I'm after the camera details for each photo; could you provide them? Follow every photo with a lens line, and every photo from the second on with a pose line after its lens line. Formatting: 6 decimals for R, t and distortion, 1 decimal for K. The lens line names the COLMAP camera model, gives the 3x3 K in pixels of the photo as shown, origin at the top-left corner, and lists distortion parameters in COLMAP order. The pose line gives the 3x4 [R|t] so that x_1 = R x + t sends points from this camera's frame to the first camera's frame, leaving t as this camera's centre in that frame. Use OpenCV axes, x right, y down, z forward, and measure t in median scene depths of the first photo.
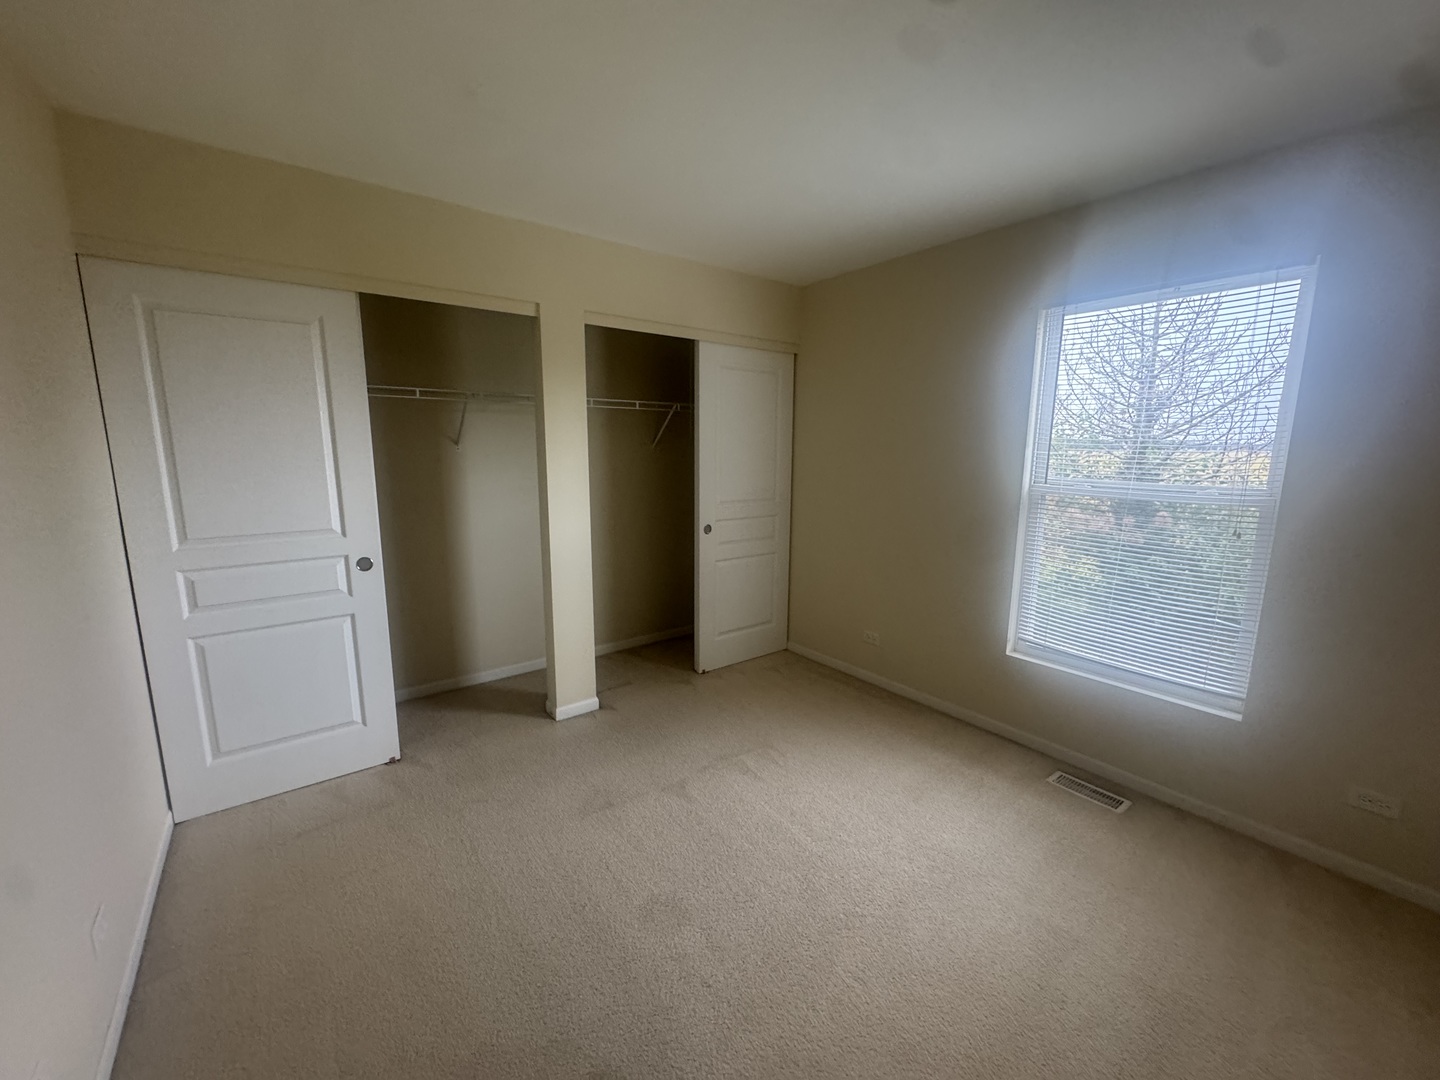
lens RADIAL K [[575.9, 0, 720.0], [0, 575.9, 540.0], [0, 0, 1]] dist [-0.000712, -0.000133]
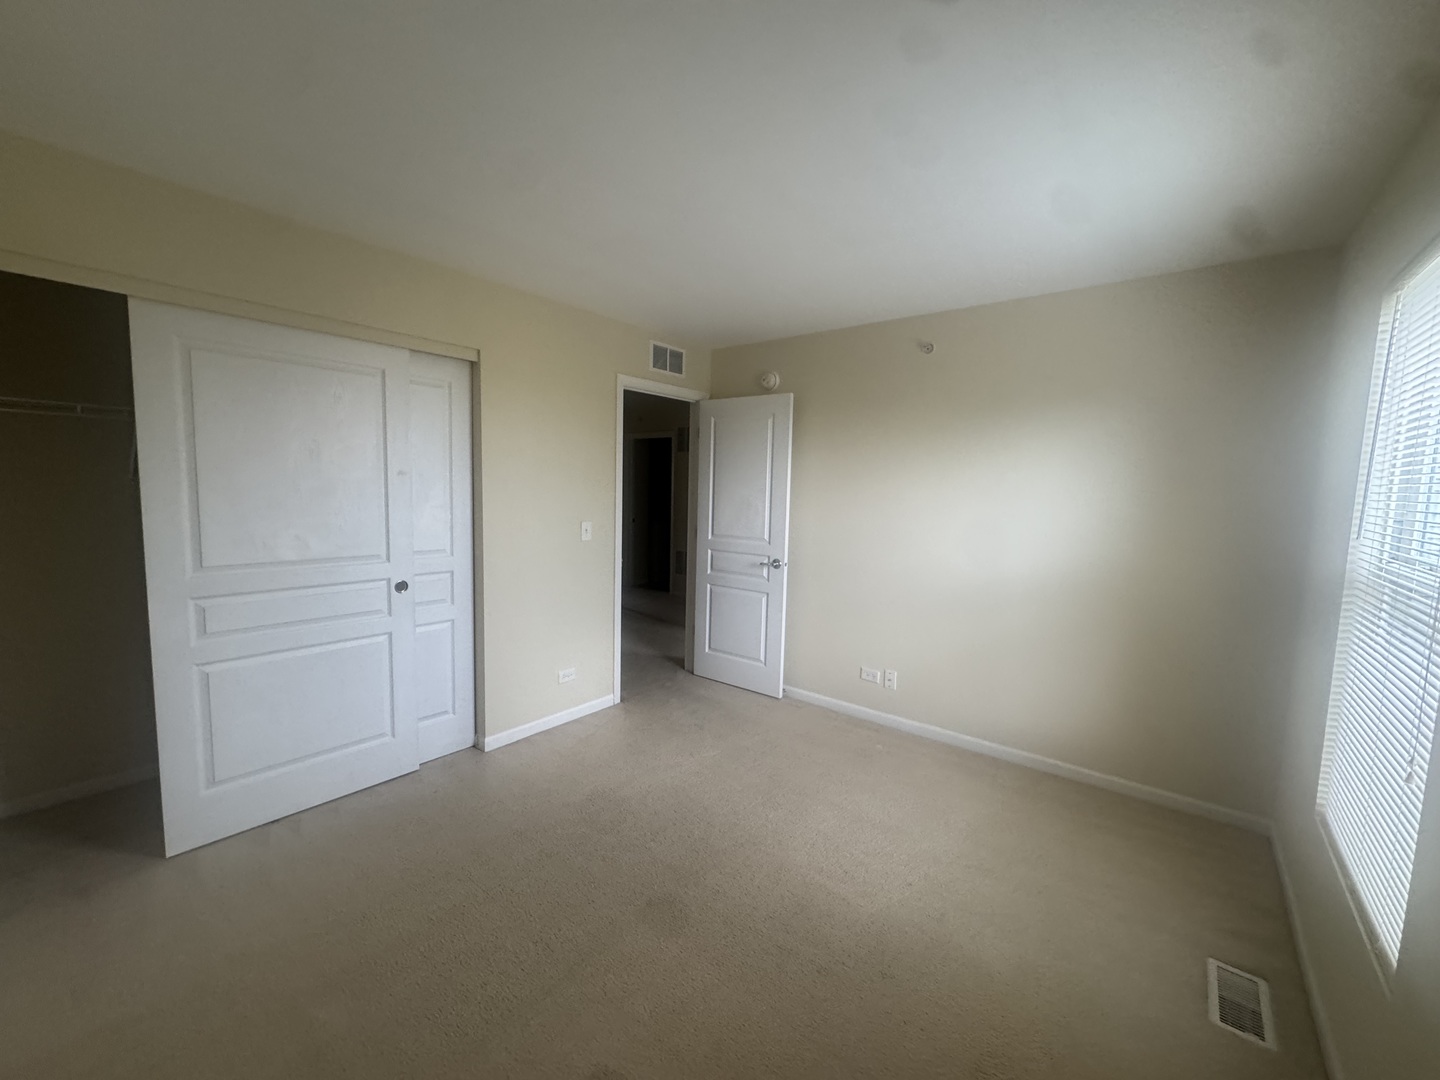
lens RADIAL K [[575.9, 0, 720.0], [0, 575.9, 540.0], [0, 0, 1]] dist [-0.000712, -0.000133]
pose [[0.970408, -0.001412, 0.241469, -0.278714], [0.017943, 0.997640, -0.066274, 0.035529], [-0.240805, 0.068645, 0.968143, -0.223249]]
